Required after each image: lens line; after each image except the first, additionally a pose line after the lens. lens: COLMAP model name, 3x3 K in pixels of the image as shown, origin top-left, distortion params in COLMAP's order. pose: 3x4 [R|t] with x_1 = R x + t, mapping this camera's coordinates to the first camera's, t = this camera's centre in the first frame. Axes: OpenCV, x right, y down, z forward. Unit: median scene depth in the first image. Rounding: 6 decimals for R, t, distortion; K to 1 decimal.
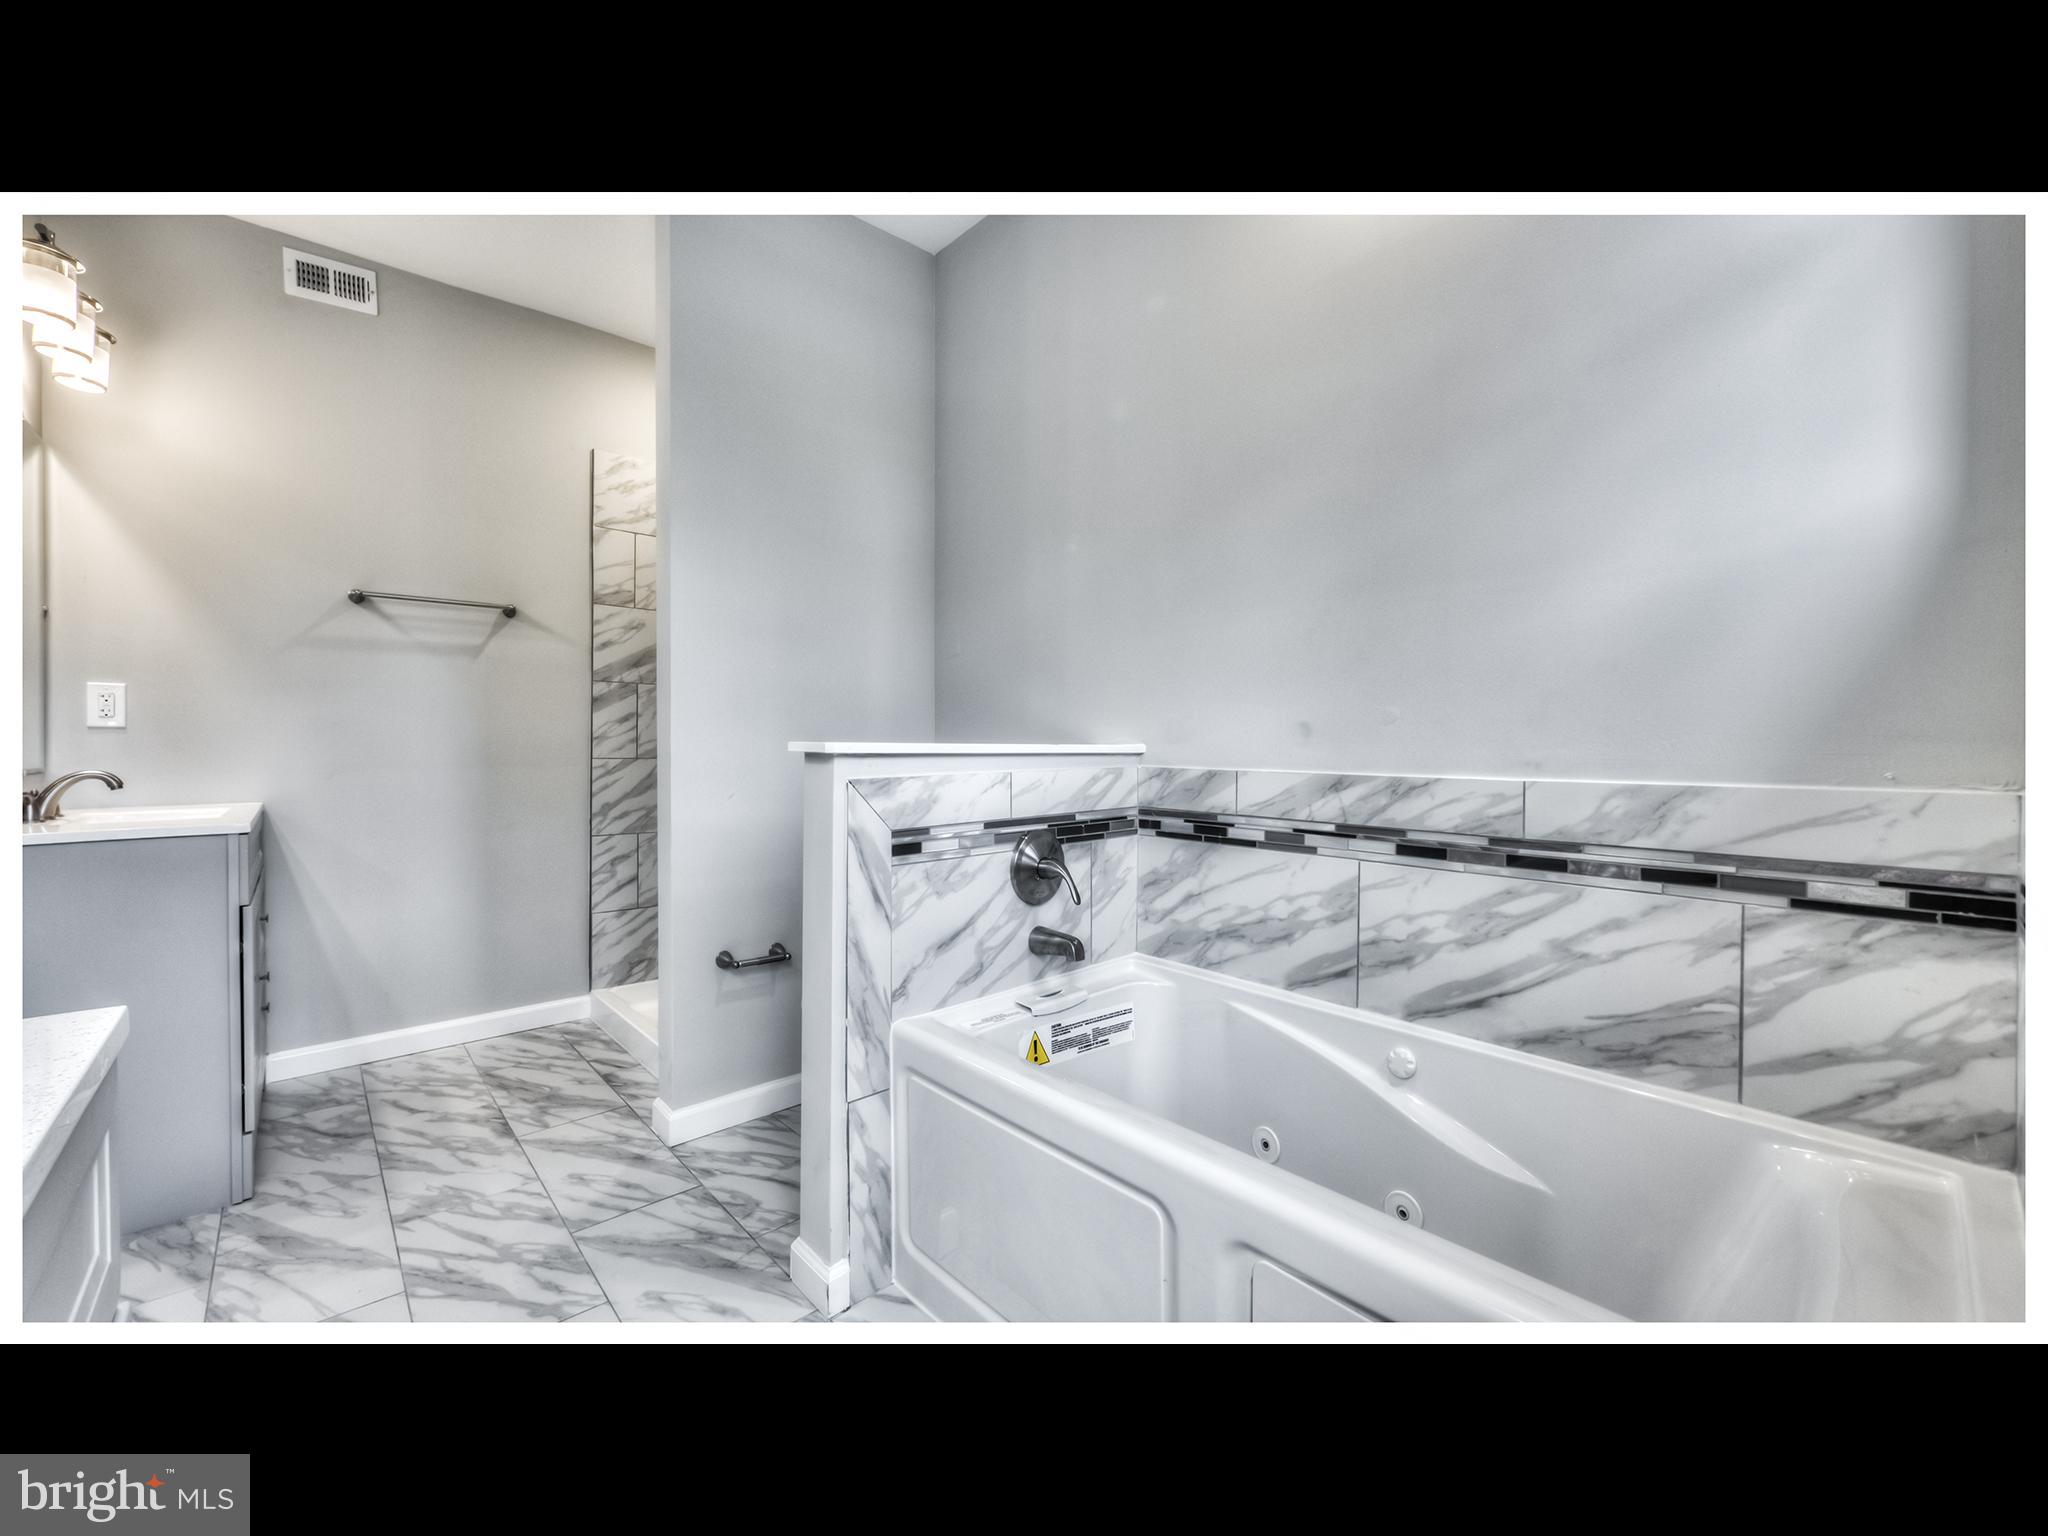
lens RADIAL K [[790.1, 0, 1030.4], [0, 790.1, 755.7], [0, 0, 1]] dist [-0.006732, 0.000856]
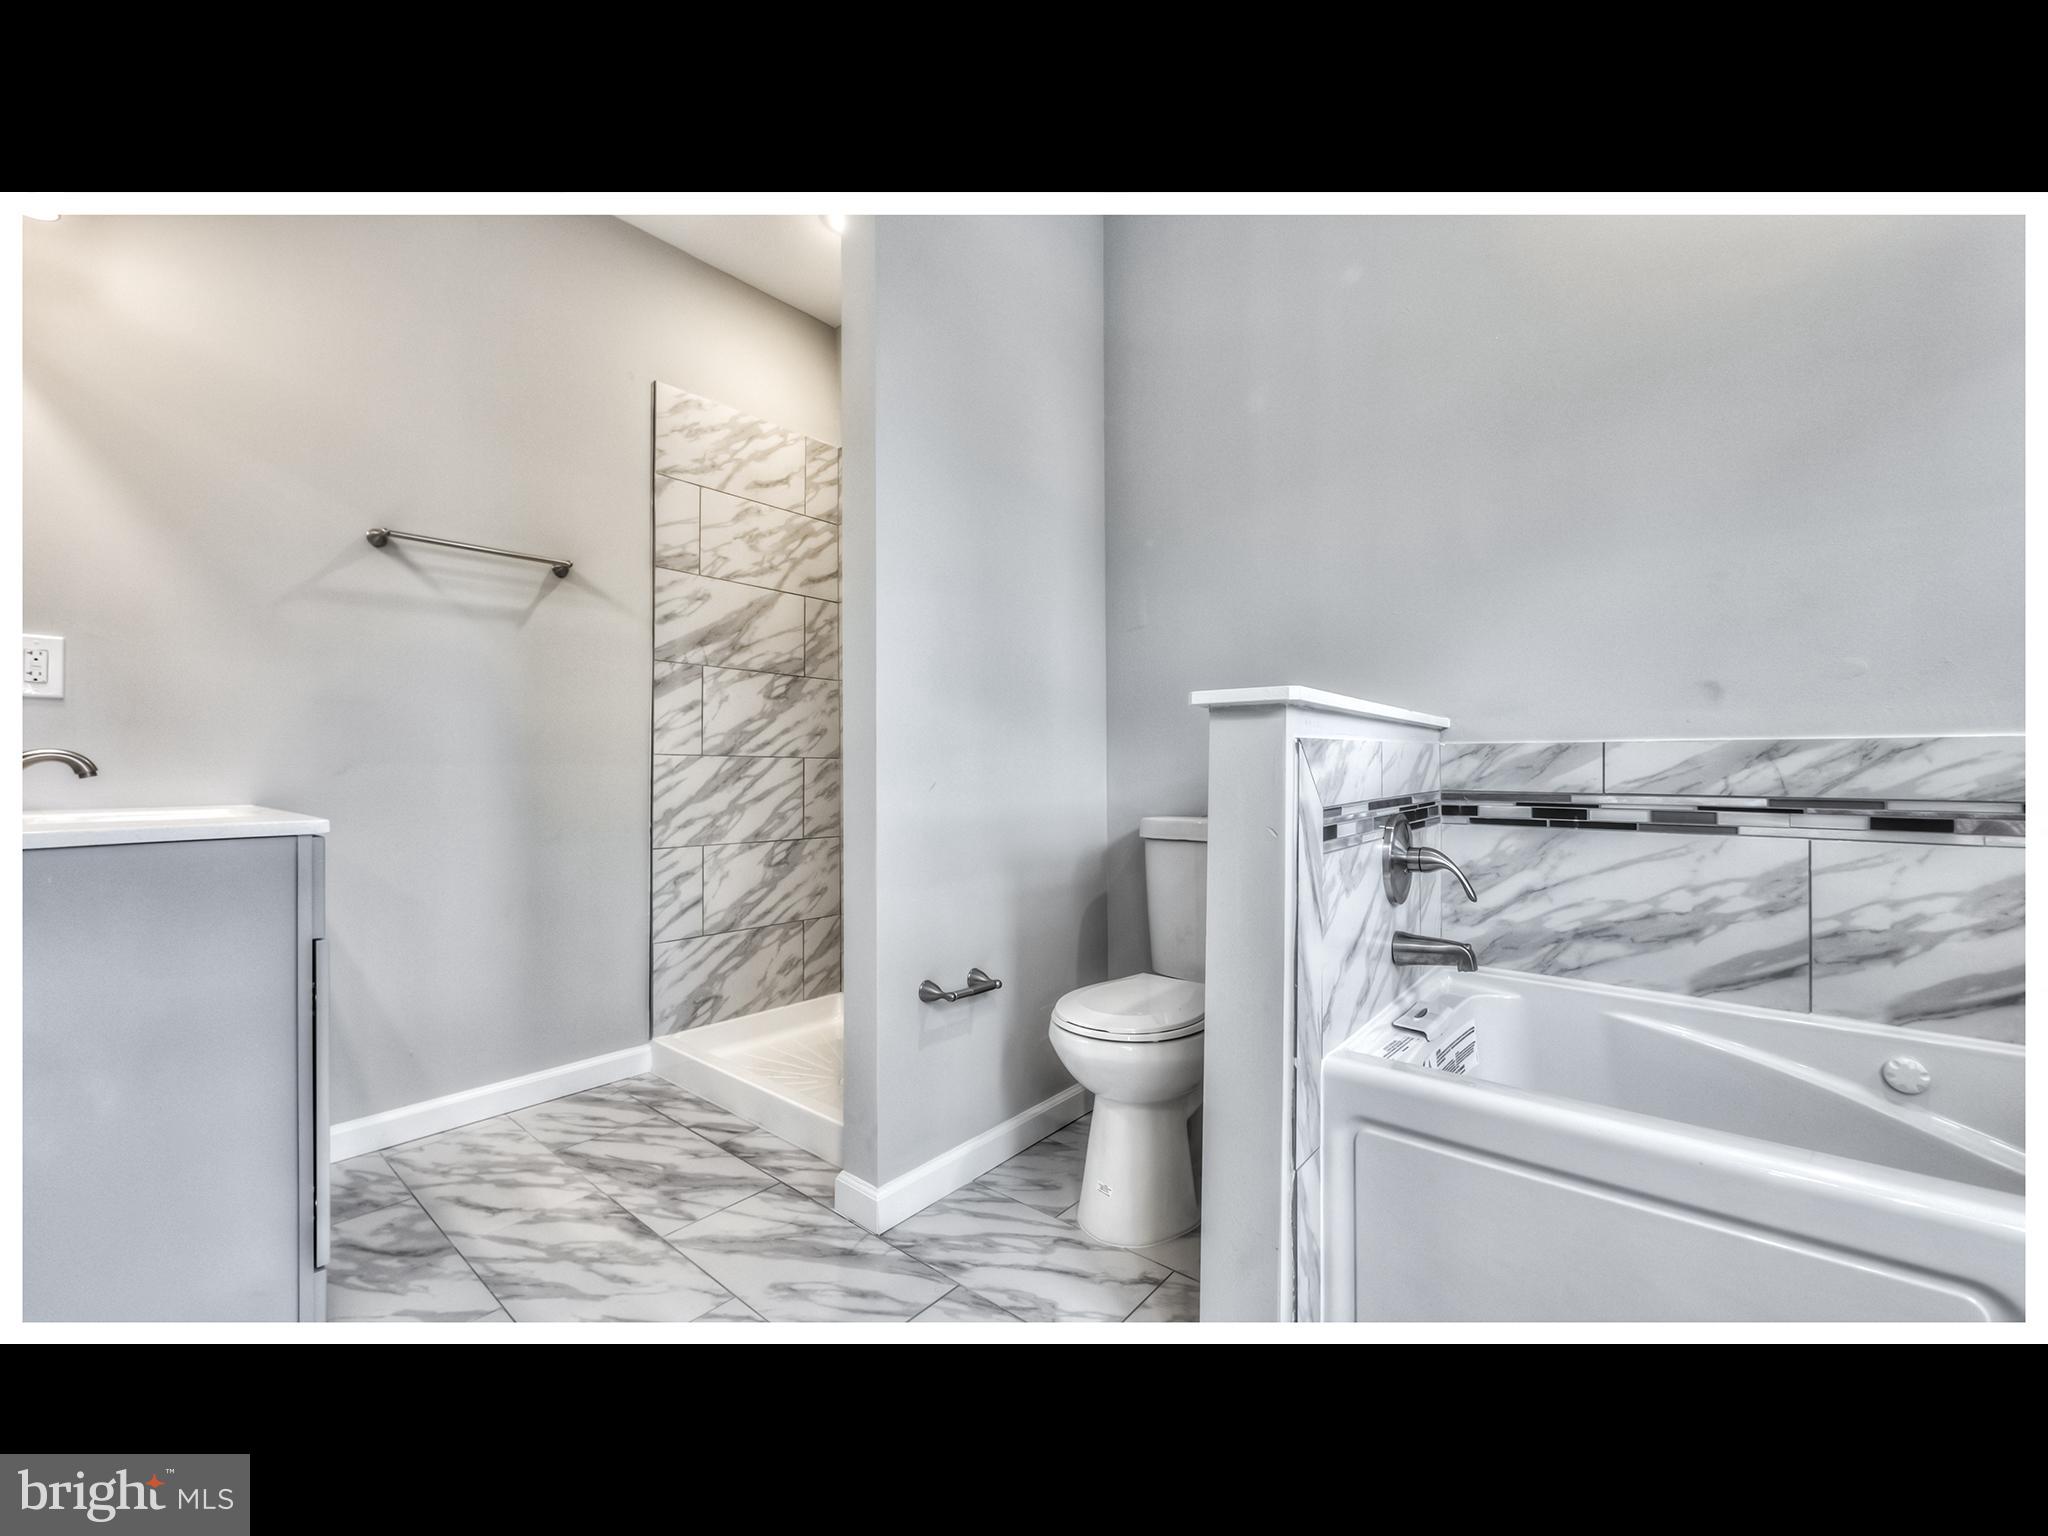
lens RADIAL K [[790.1, 0, 1015.4], [0, 790.1, 766.6], [0, 0, 1]] dist [-0.006732, 0.000856]
pose [[0.992234, -0.004943, 0.124285, -0.409700], [0.007082, 0.999834, -0.016778, 0.047397], [-0.124182, 0.017528, 0.992105, 0.198796]]
